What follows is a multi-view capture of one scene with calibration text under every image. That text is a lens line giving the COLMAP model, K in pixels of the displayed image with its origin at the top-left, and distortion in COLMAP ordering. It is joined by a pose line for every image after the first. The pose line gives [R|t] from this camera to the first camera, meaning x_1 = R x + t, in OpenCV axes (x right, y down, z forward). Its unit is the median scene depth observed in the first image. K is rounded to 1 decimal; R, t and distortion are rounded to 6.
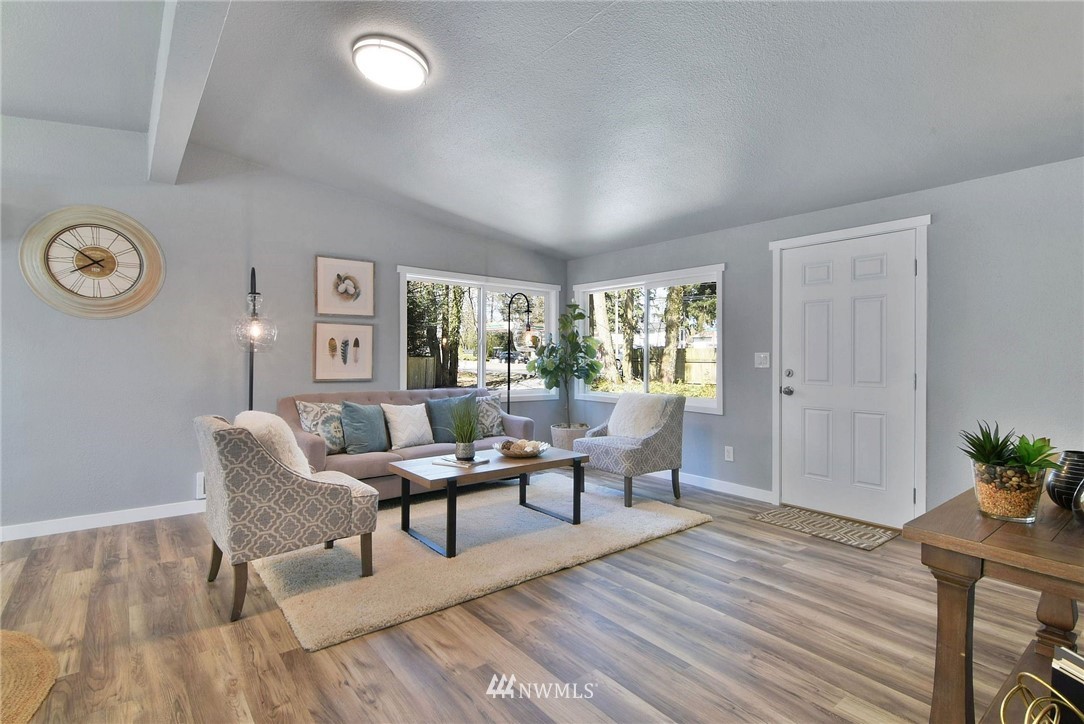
lens RADIAL K [[527.4, 0, 539.9], [0, 527.4, 360.9], [0, 0, 1]] dist [-0.002623, -0.002539]
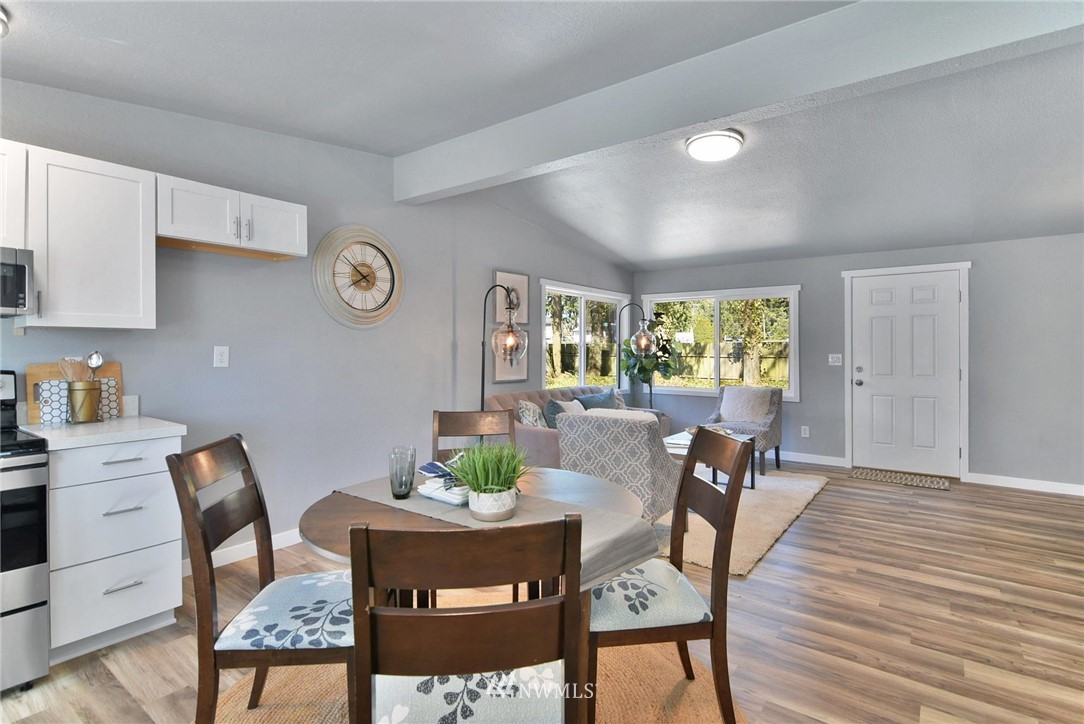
lens RADIAL K [[527.4, 0, 550.1], [0, 527.4, 355.9], [0, 0, 1]] dist [-0.002623, -0.002539]
pose [[0.970319, -0.009087, 0.241657, -0.703517], [0.008280, 0.999956, 0.004352, -0.026972], [-0.241686, -0.002222, 0.970352, -0.134299]]
